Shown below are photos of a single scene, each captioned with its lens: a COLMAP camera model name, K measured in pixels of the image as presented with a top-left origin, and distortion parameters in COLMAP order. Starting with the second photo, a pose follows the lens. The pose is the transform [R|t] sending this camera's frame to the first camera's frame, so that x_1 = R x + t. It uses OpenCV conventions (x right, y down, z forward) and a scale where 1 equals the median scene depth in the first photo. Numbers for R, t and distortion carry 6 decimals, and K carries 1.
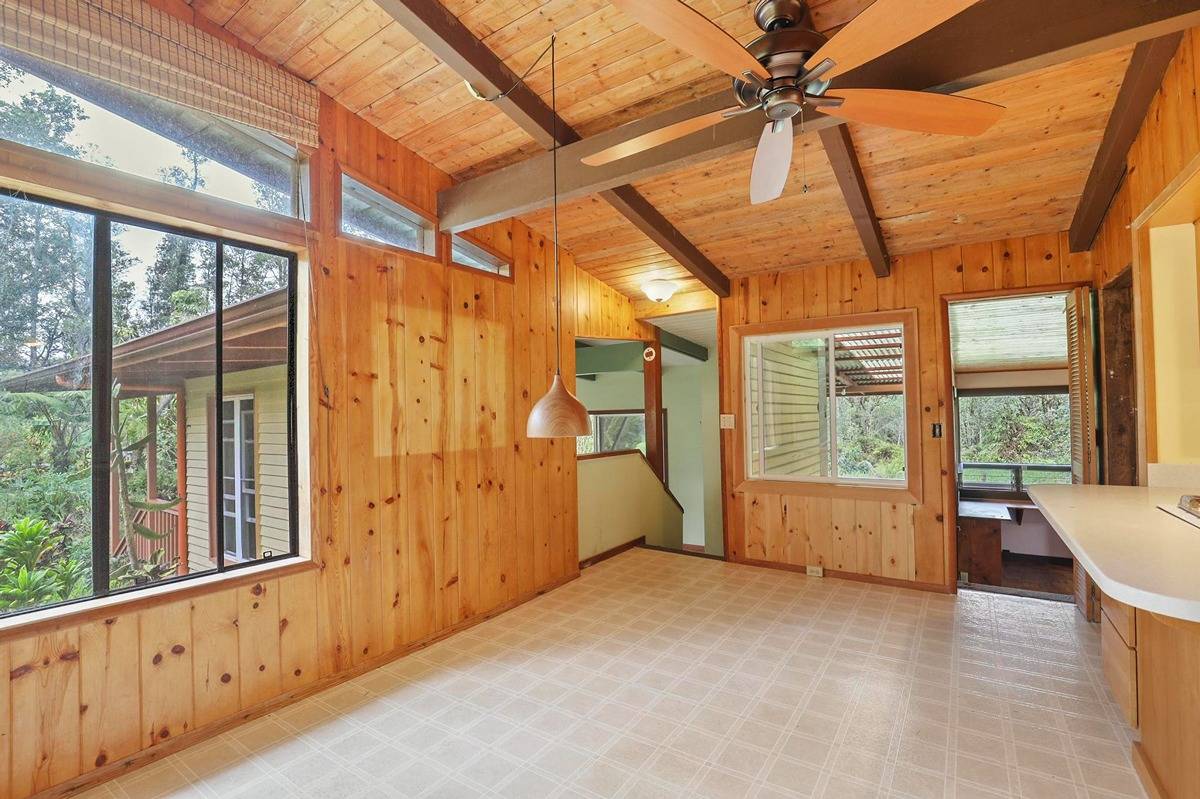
lens RADIAL K [[538.2, 0, 595.2], [0, 538.2, 403.9], [0, 0, 1]] dist [-0.029229, 0.004361]
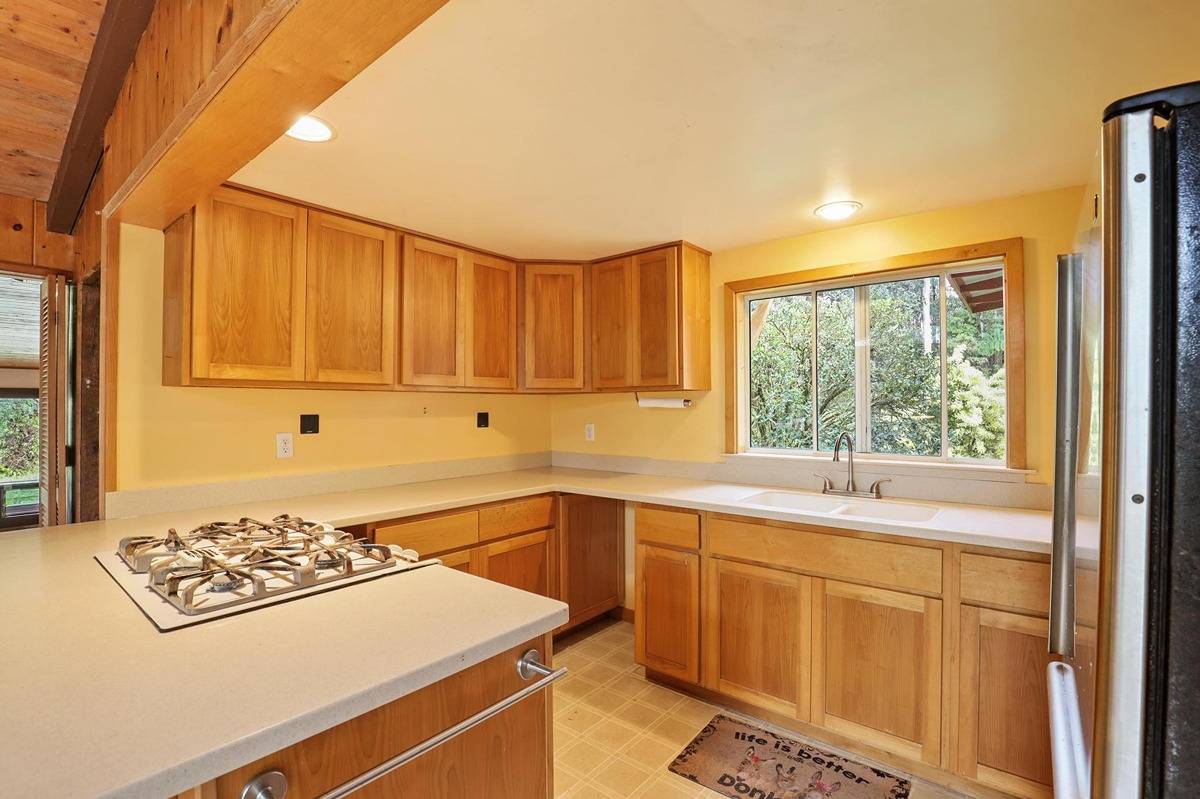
lens RADIAL K [[538.2, 0, 596.5], [0, 538.2, 404.2], [0, 0, 1]] dist [-0.029229, 0.004361]
pose [[0.073535, 0.018963, 0.997112, 0.177540], [-0.017578, 0.999689, -0.017716, -0.020882], [-0.997138, -0.016225, 0.073845, 0.096624]]
